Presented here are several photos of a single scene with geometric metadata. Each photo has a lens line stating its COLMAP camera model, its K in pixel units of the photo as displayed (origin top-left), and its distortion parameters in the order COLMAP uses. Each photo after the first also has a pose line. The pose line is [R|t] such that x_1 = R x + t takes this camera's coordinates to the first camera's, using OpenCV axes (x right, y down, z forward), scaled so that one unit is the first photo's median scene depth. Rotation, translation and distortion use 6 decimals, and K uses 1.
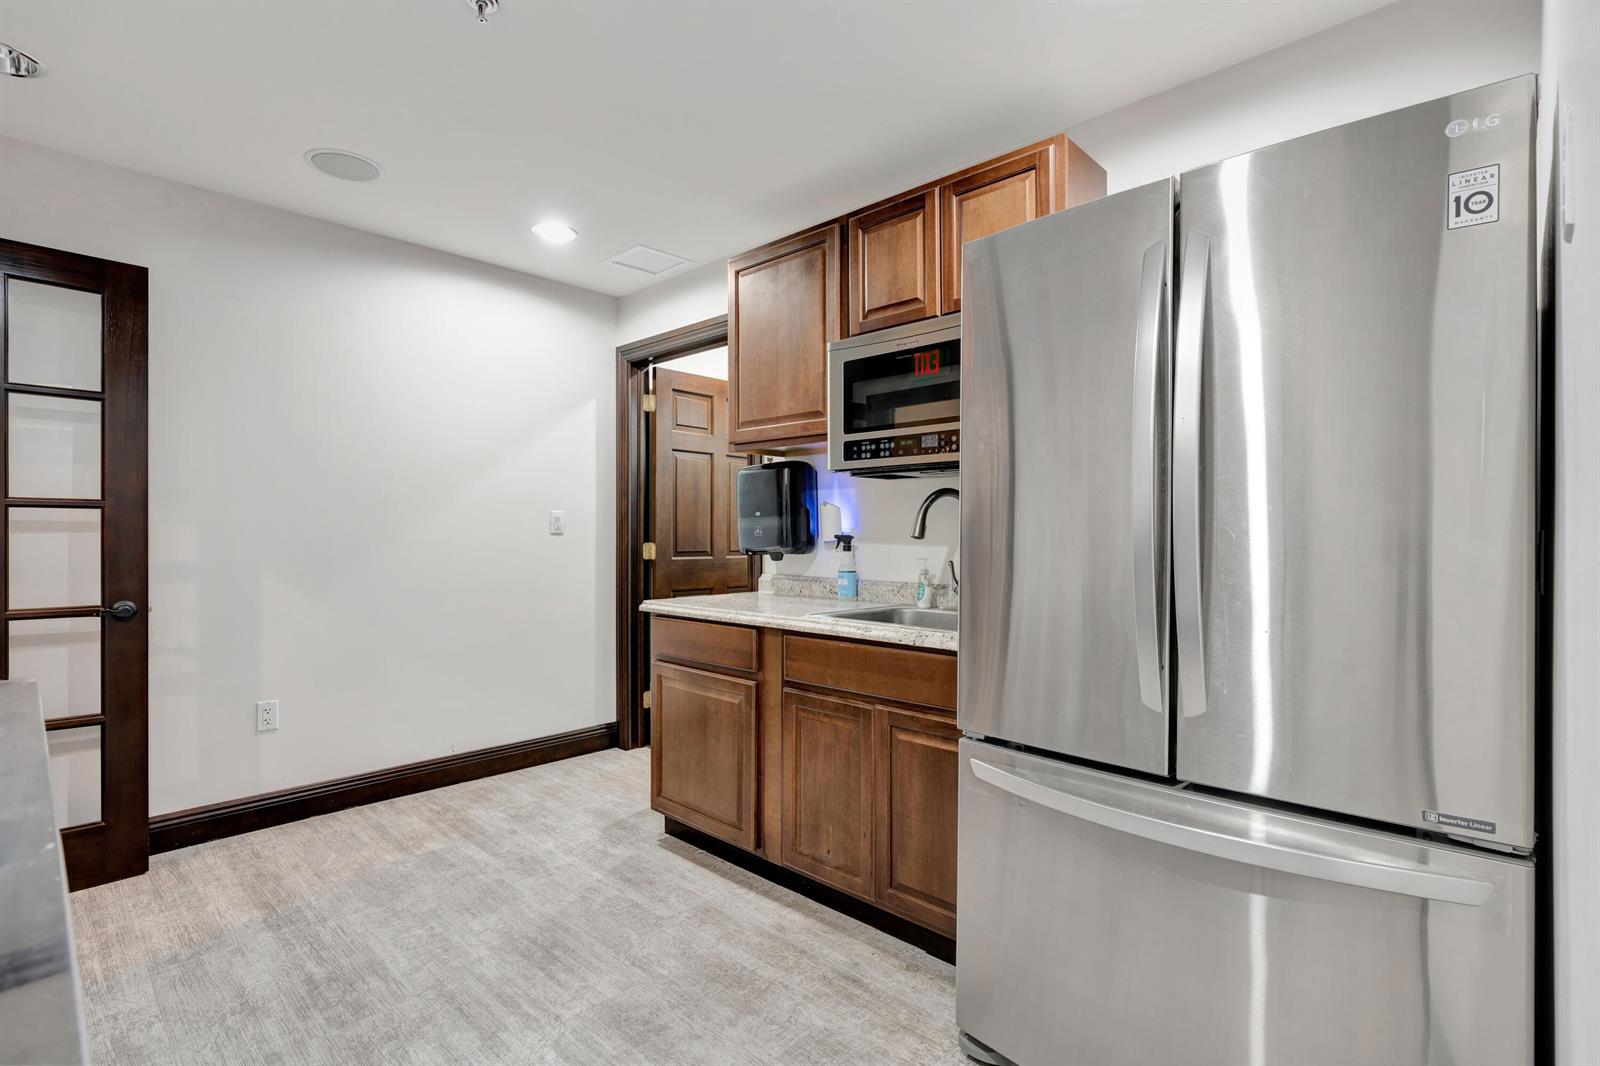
lens RADIAL K [[761.1, 0, 793.8], [0, 761.1, 536.5], [0, 0, 1]] dist [-0.000378, 0.000929]
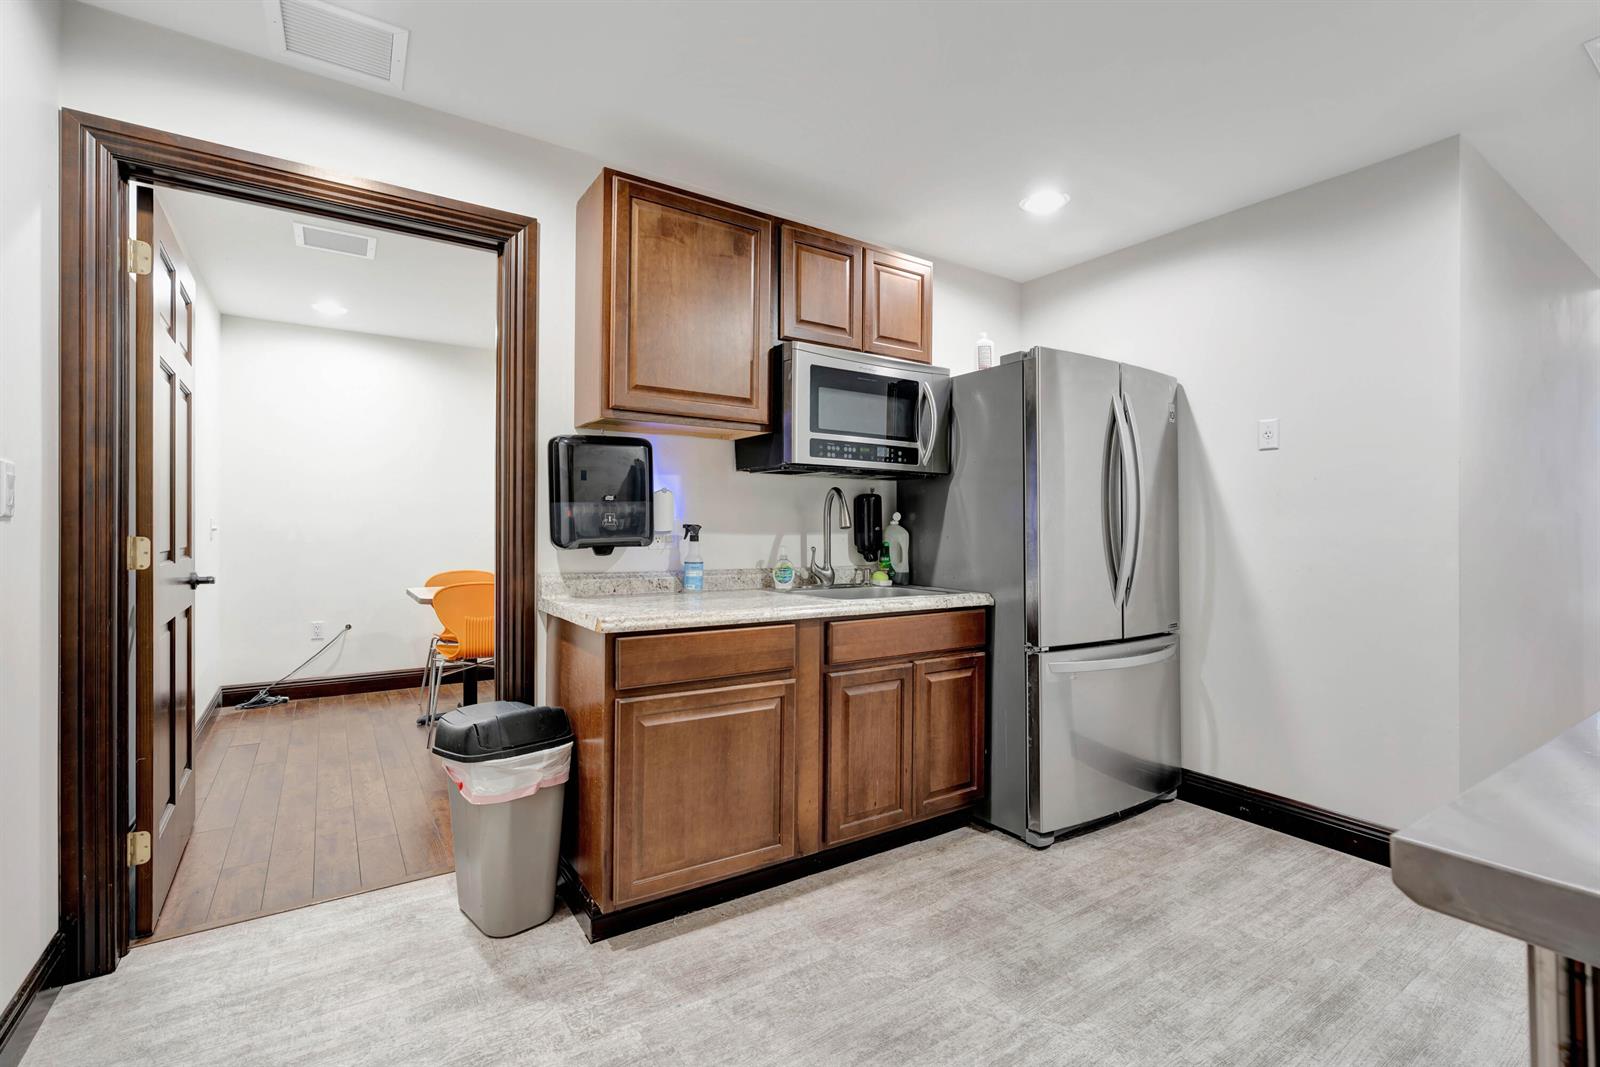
lens RADIAL K [[718.2, 0, 791.0], [0, 718.2, 527.3], [0, 0, 1]] dist [-0.009194, 0.003366]
pose [[0.218059, 0.002077, 0.975933, -0.948433], [-0.004692, 0.999988, -0.001080, 0.002068], [-0.975924, -0.004344, 0.218066, 0.822123]]
